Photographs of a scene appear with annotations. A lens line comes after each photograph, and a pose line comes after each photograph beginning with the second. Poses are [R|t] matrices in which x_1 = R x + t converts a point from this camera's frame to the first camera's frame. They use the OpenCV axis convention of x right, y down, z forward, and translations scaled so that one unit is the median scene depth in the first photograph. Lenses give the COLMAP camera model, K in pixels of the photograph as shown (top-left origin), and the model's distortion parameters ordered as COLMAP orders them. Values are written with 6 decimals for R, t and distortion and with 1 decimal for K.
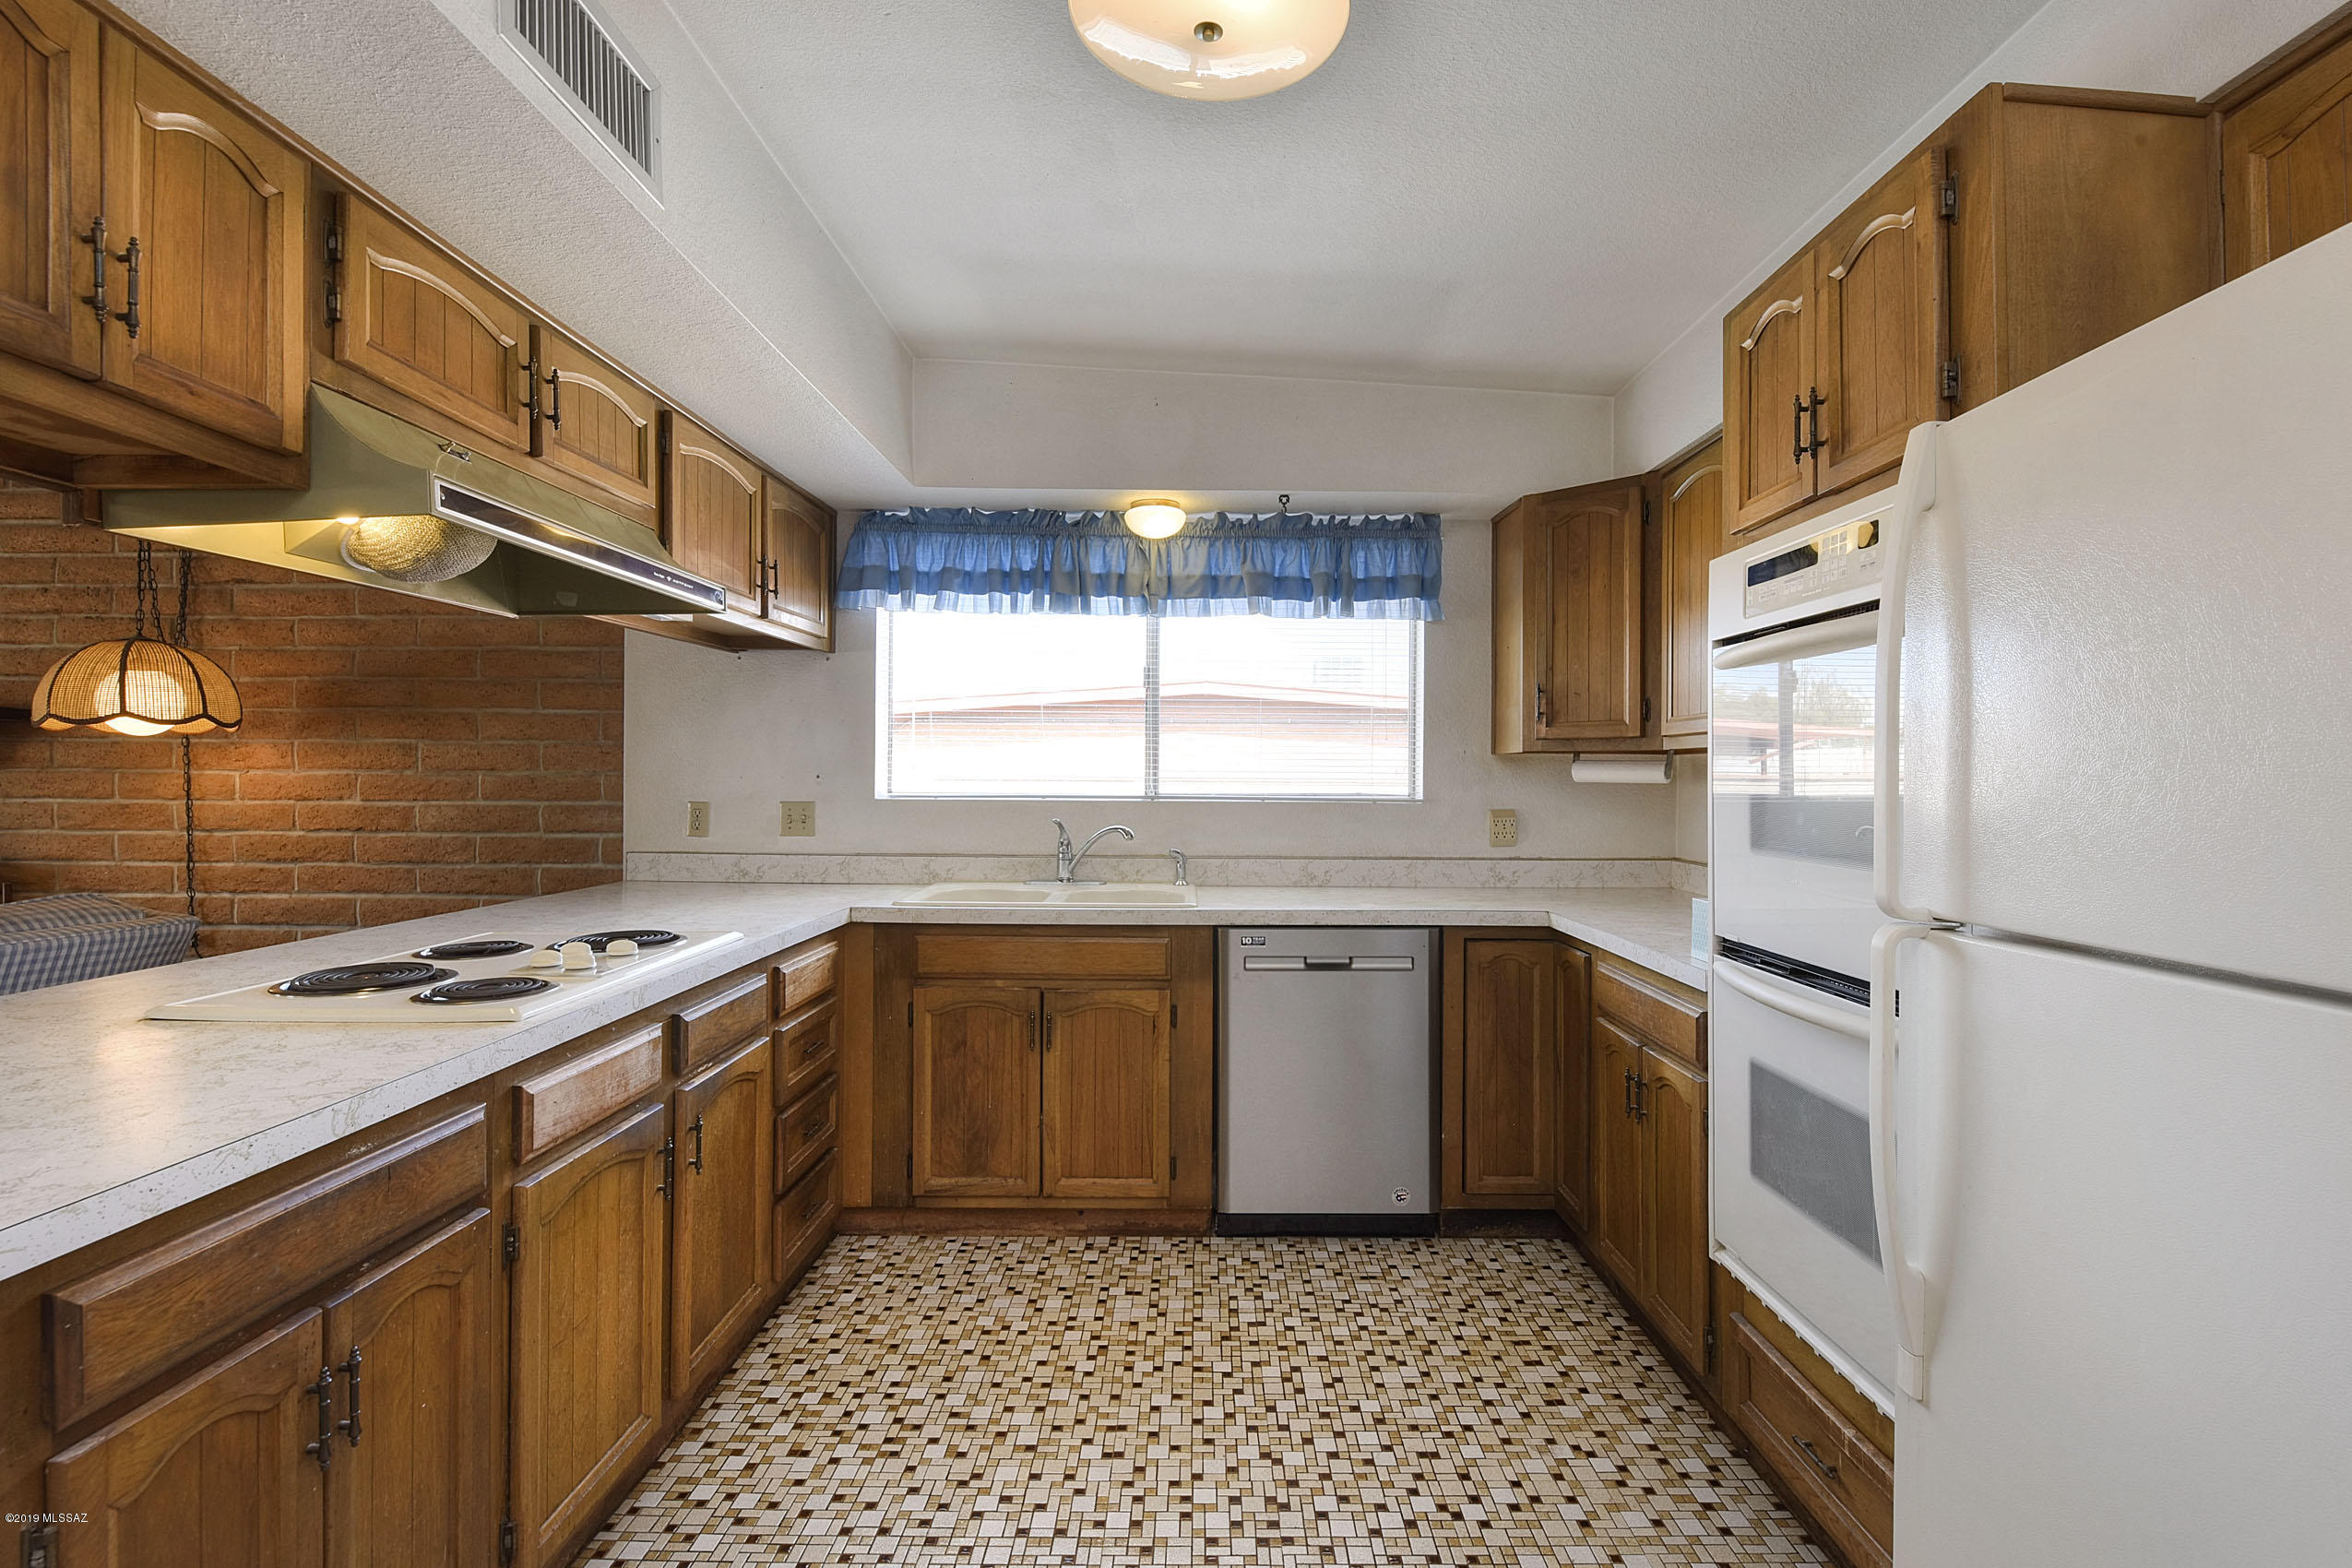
lens RADIAL K [[1020.0, 0, 1249.8], [0, 1020.0, 784.4], [0, 0, 1]] dist [-0.003673, -0.006181]
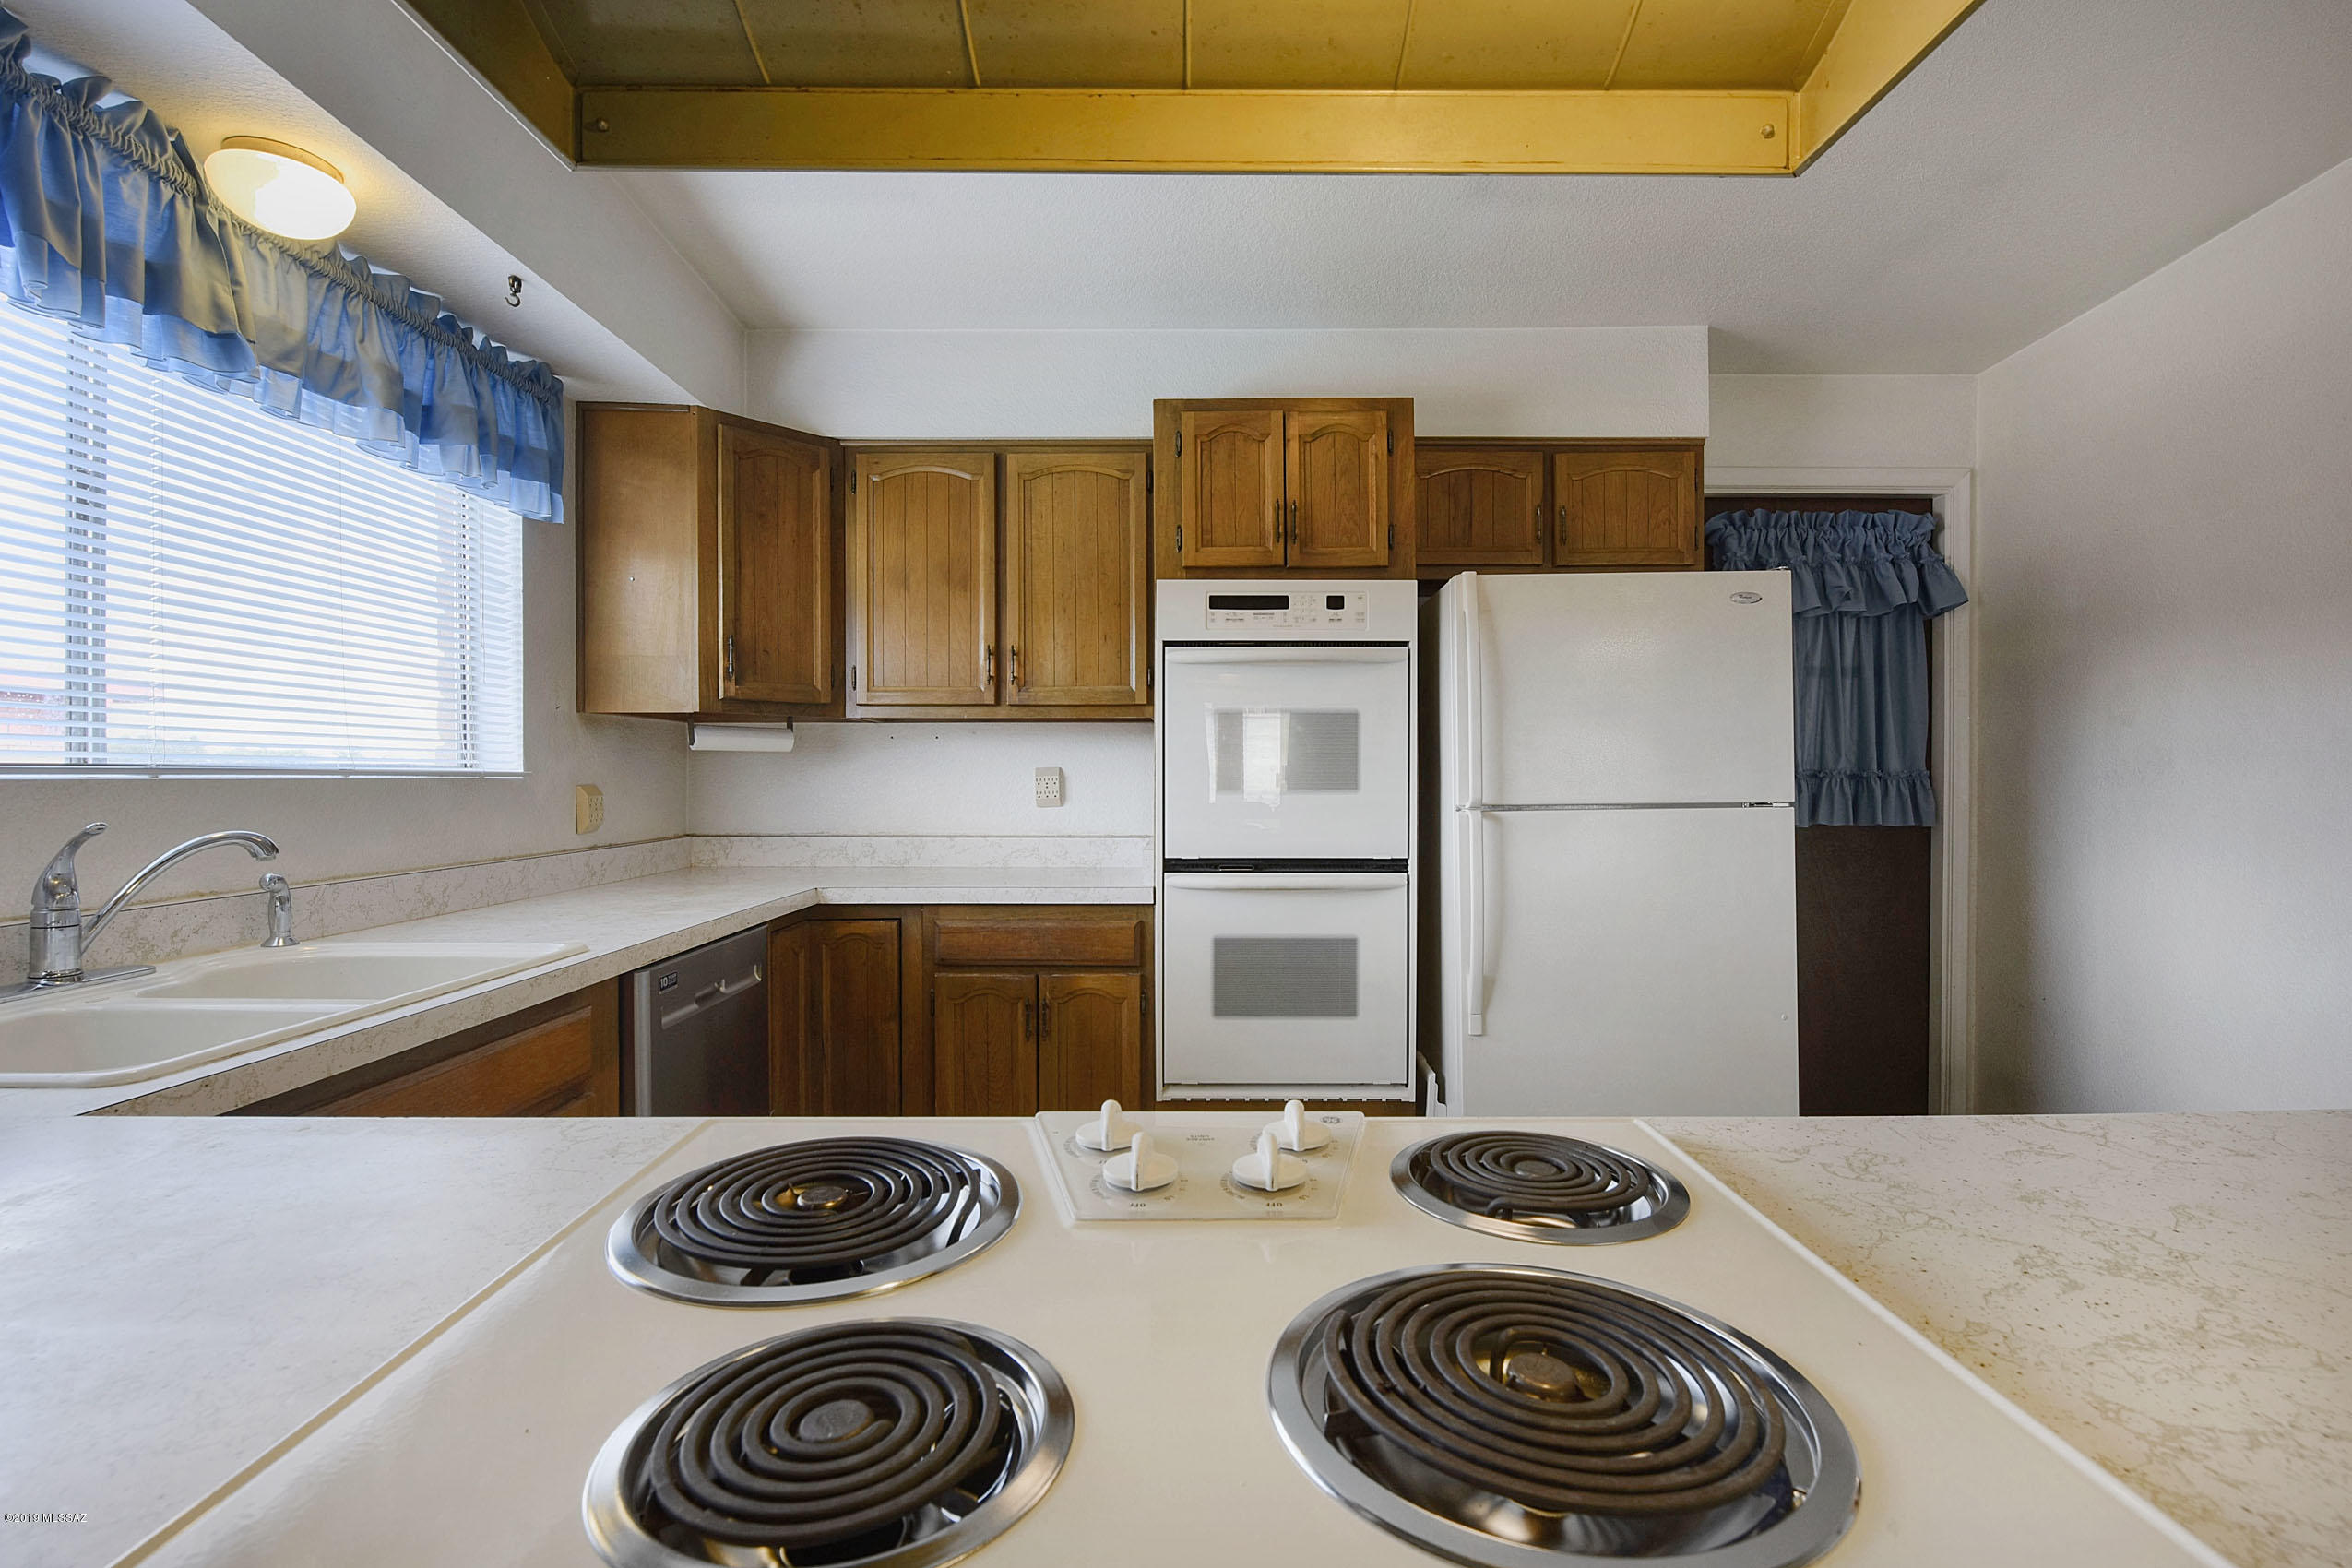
lens RADIAL K [[1070.9, 0, 1177.2], [0, 1070.9, 766.1], [0, 0, 1]] dist [-0.003779, -0.004438]
pose [[0.043859, -0.003075, 0.999033, -0.616276], [0.006217, 0.999977, 0.002805, 0.013206], [-0.999018, 0.006088, 0.043877, 0.590167]]
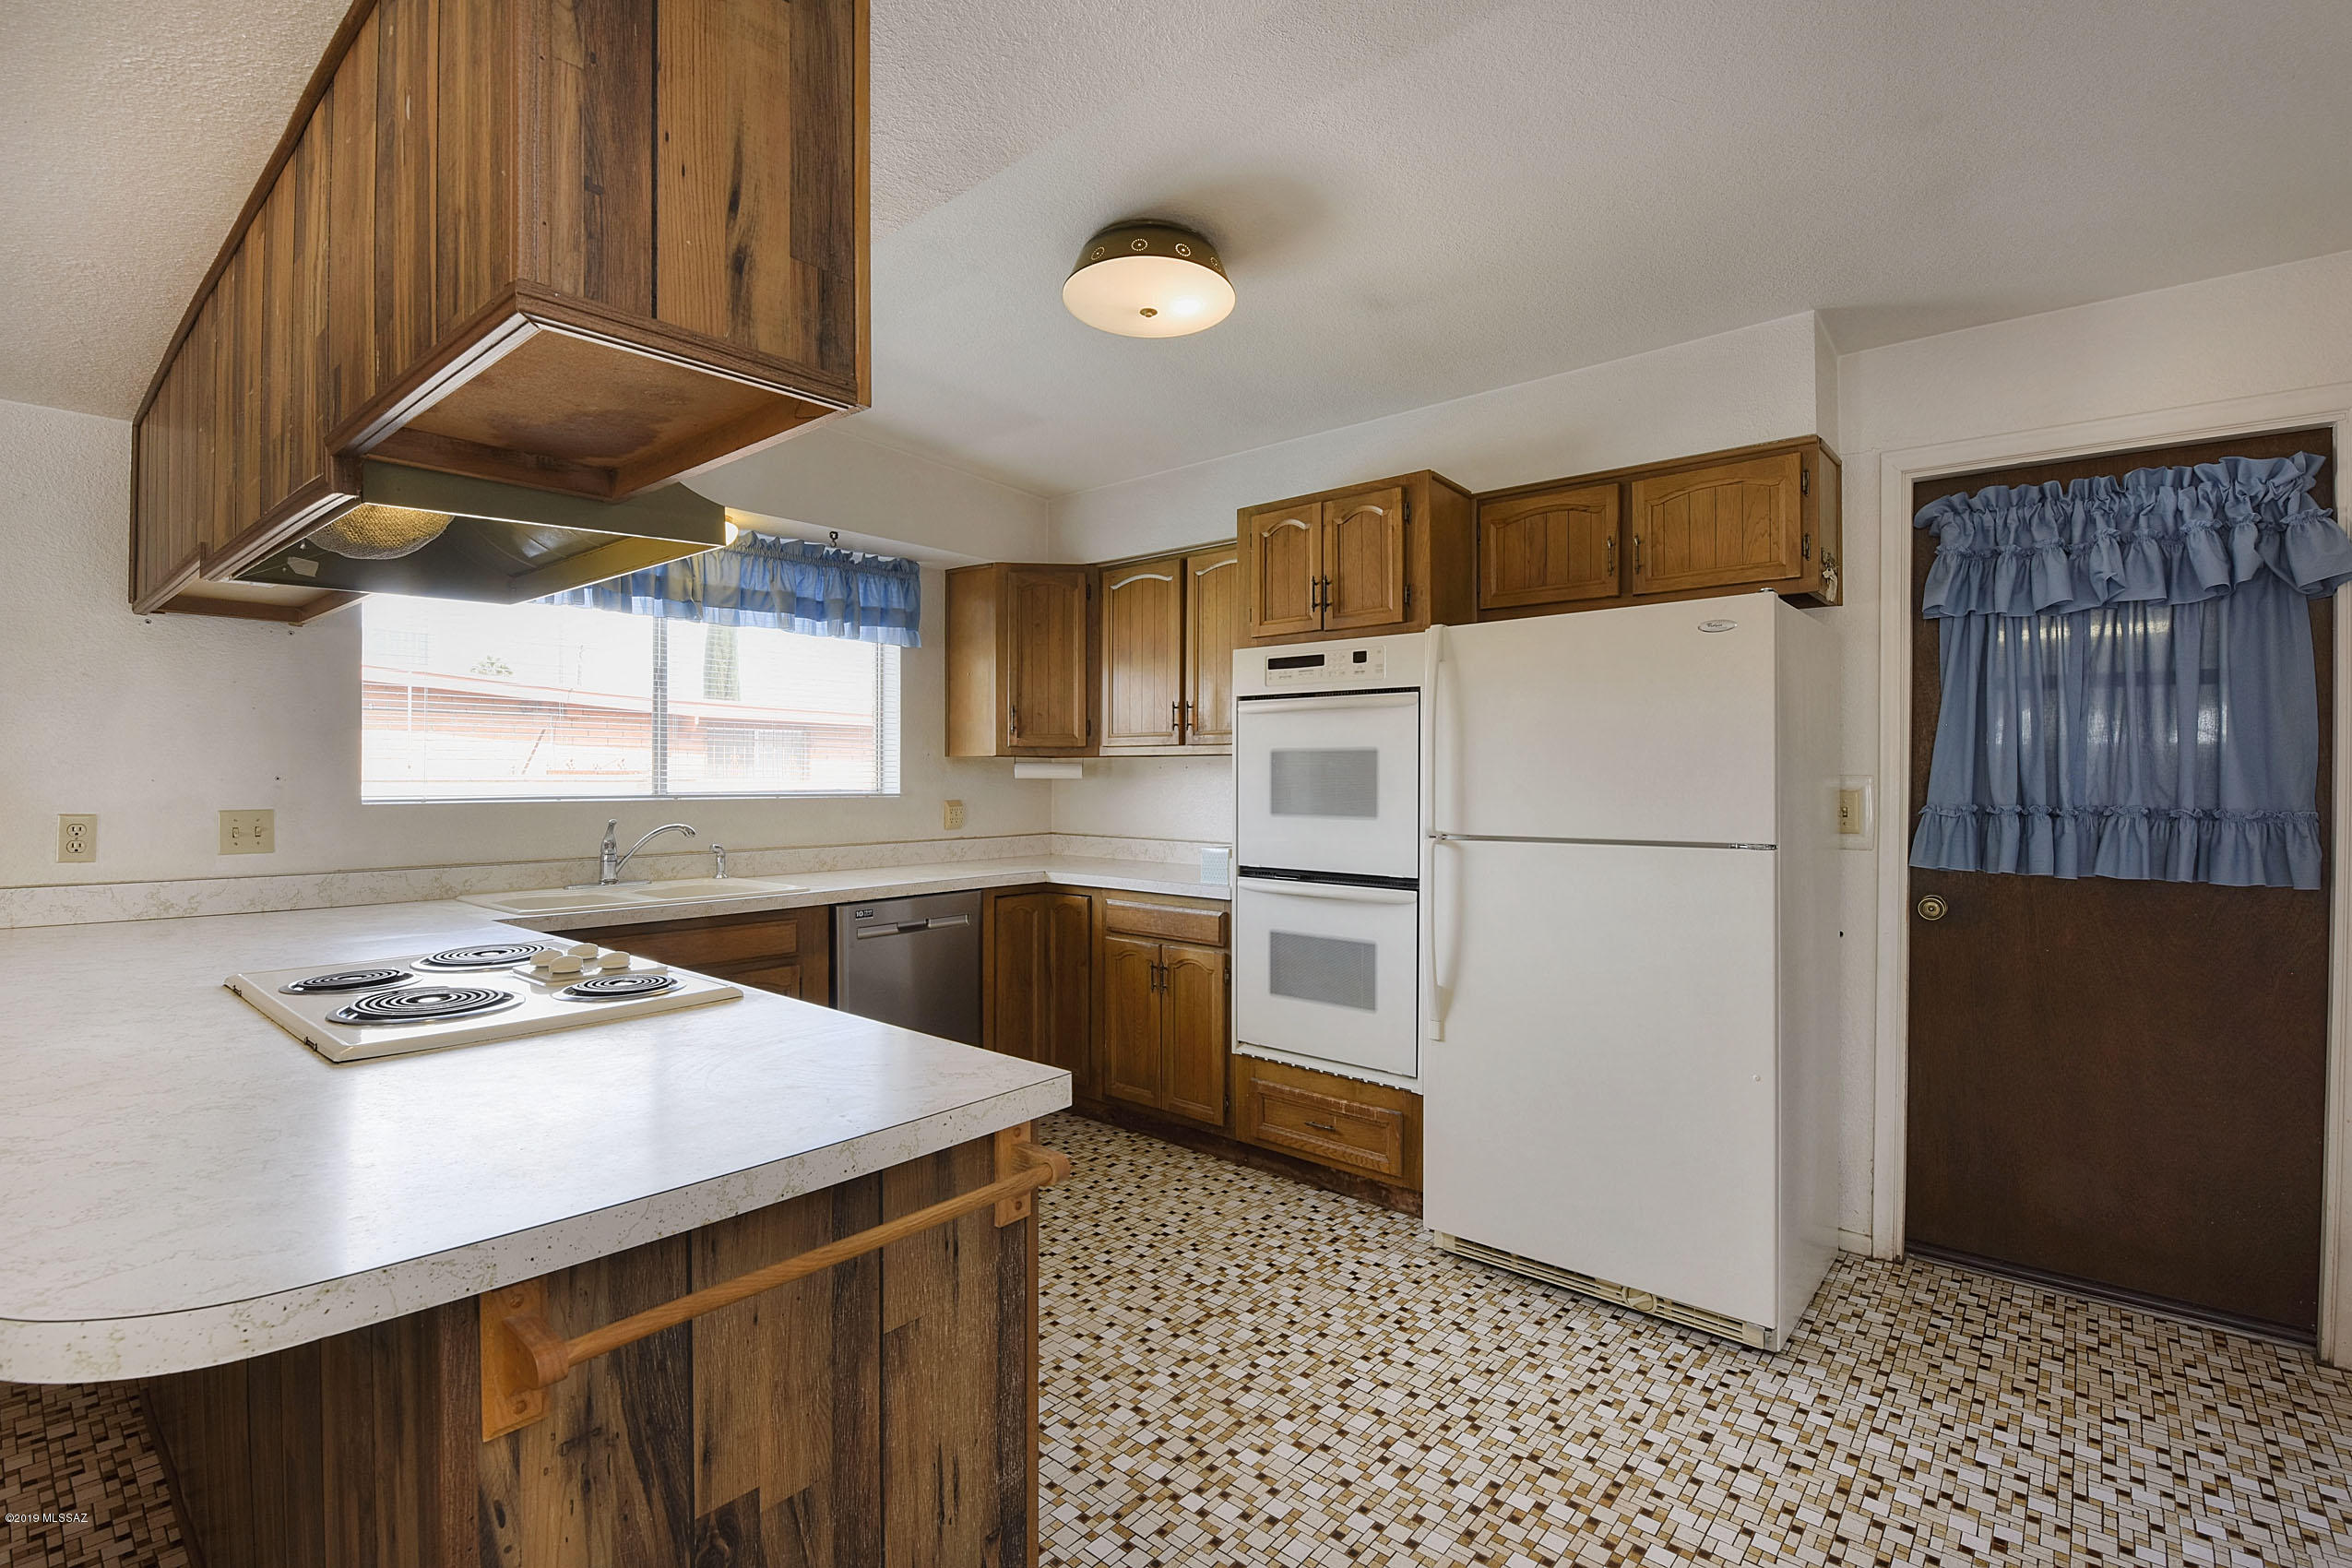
lens RADIAL K [[1020.0, 0, 1169.5], [0, 1020.0, 763.8], [0, 0, 1]] dist [-0.003673, -0.006181]
pose [[0.669742, 0.002034, 0.742591, -0.587625], [0.006135, 0.999947, -0.008272, -0.008774], [-0.742568, 0.010096, 0.669694, -0.057962]]
